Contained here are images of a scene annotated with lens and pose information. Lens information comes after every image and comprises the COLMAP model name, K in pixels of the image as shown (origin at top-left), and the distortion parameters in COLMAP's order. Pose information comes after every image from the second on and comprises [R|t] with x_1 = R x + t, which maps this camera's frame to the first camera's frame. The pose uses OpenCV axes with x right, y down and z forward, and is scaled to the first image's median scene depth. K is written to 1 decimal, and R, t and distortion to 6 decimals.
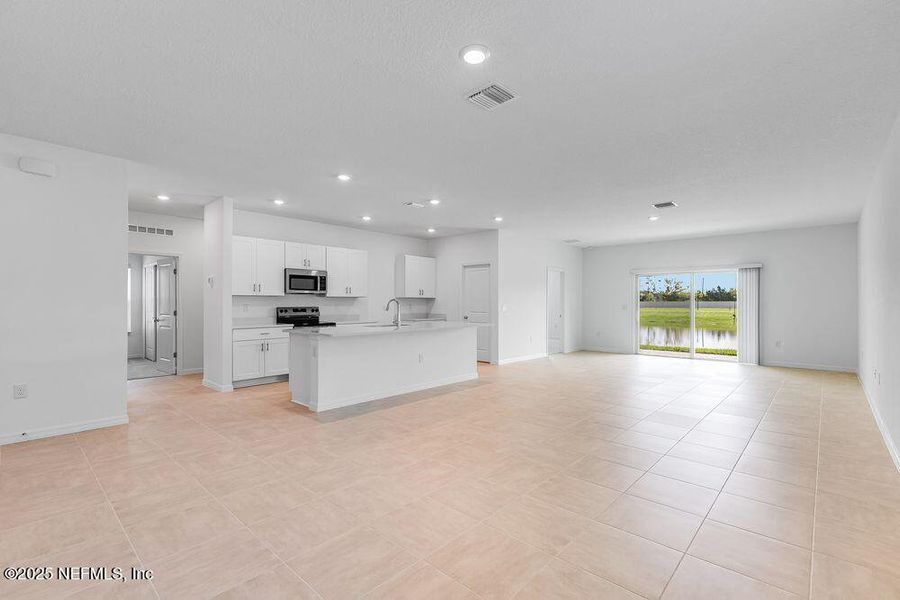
lens RADIAL K [[409.3, 0, 452.8], [0, 409.3, 301.7], [0, 0, 1]] dist [0.003819, 0.000580]
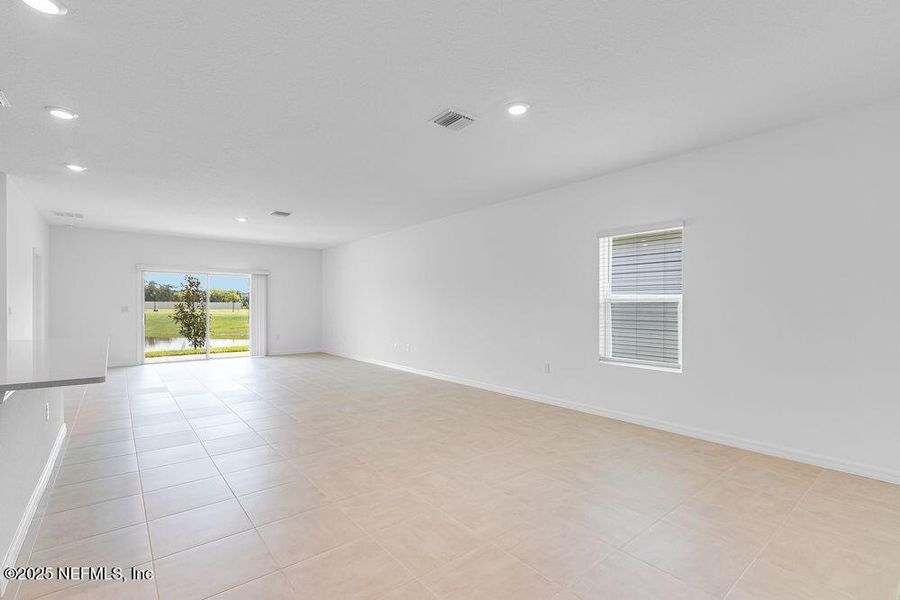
lens RADIAL K [[409.3, 0, 451.9], [0, 409.3, 303.9], [0, 0, 1]] dist [0.003819, 0.000580]
pose [[0.135097, 0.002977, 0.990828, -0.359672], [-0.008320, 0.999964, -0.001870, -0.000208], [-0.990797, -0.007991, 0.135117, 0.302505]]
